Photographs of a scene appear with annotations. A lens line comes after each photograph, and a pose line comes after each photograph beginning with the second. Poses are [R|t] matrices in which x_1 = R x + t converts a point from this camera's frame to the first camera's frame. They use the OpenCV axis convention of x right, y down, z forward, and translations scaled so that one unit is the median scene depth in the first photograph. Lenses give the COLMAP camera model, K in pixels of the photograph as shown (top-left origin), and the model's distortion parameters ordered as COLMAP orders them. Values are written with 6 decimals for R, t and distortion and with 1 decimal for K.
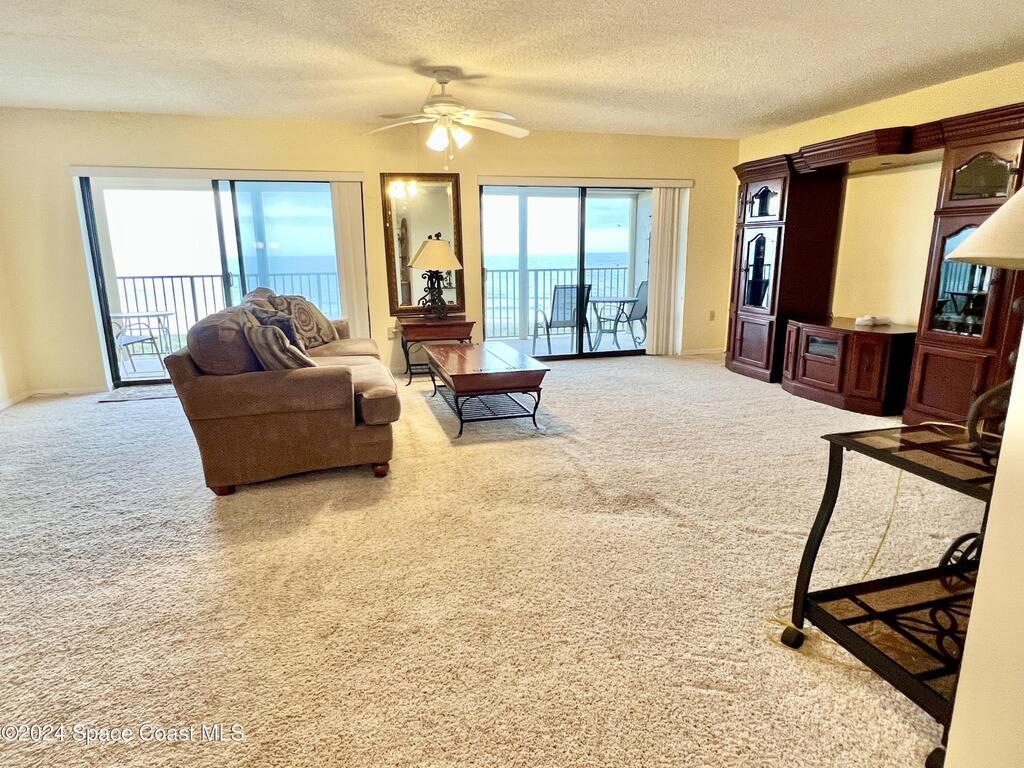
lens RADIAL K [[594.5, 0, 513.2], [0, 594.5, 385.2], [0, 0, 1]] dist [-0.005938, -0.000372]
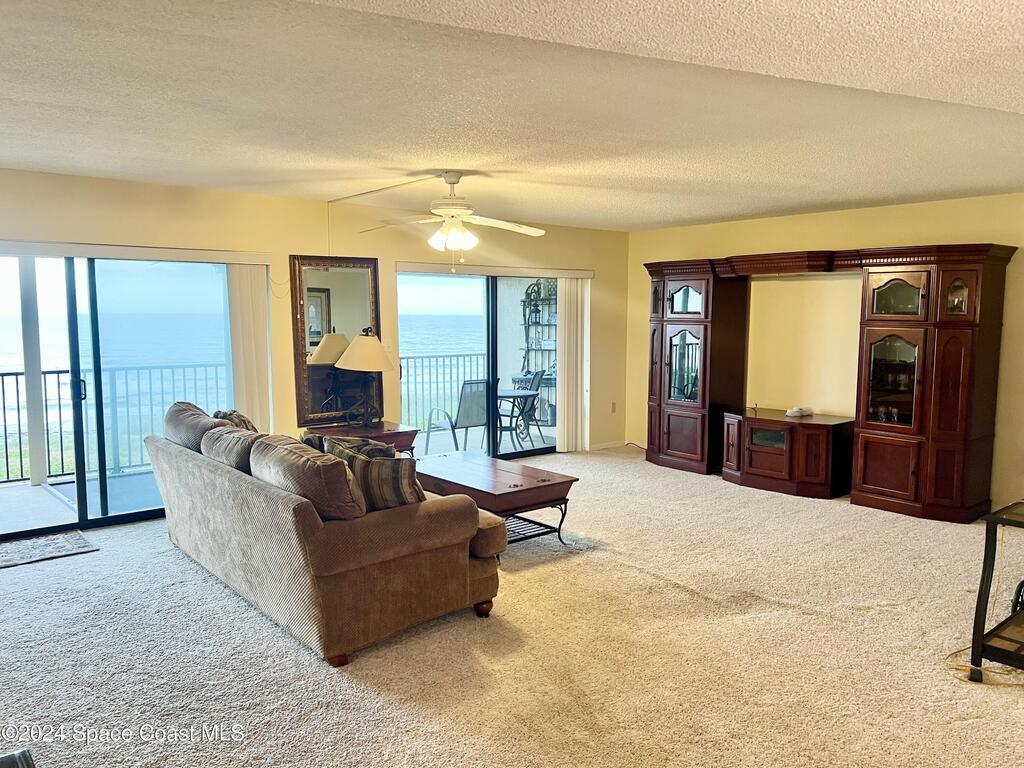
lens RADIAL K [[774.4, 0, 521.6], [0, 774.4, 377.4], [0, 0, 1]] dist [0.037696, -0.038191]
pose [[0.908755, -0.024683, 0.416599, -0.494766], [0.081161, 0.989643, -0.118406, -0.046007], [-0.409362, 0.141414, 0.901346, -0.105051]]
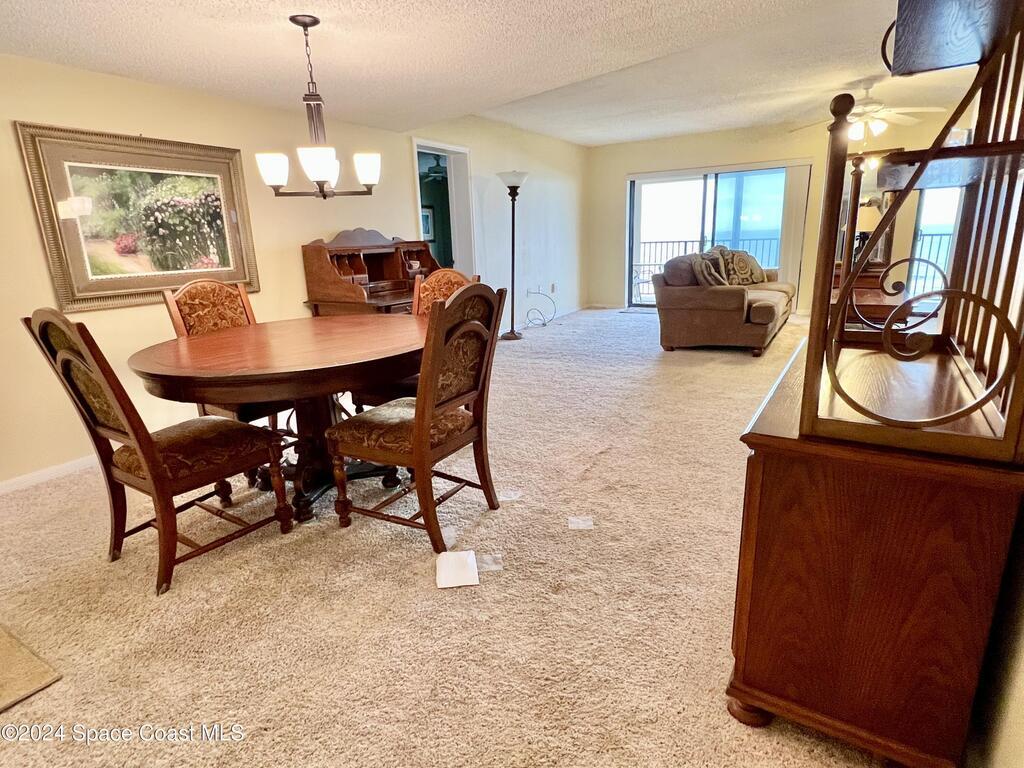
lens RADIAL K [[552.7, 0, 513.5], [0, 552.7, 388.2], [0, 0, 1]] dist [-0.002555, -0.001443]
pose [[0.691940, 0.178607, -0.699513, 0.295441], [-0.131539, 0.983886, 0.121101, 0.105395], [0.709871, 0.008218, 0.704284, -0.410234]]
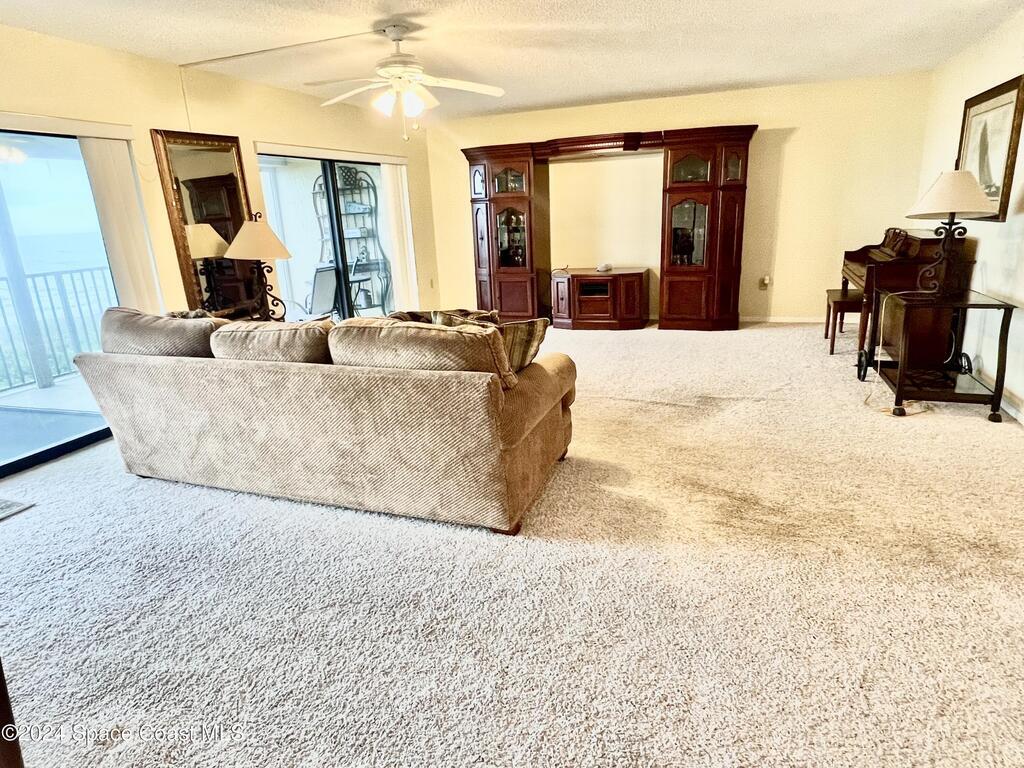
lens RADIAL K [[603.9, 0, 508.3], [0, 603.9, 387.4], [0, 0, 1]] dist [0.002391, -0.002763]
pose [[0.586689, -0.247015, 0.771219, -0.771719], [0.218740, 0.965282, 0.142770, -0.094234], [-0.779711, 0.084935, 0.620353, 0.328796]]
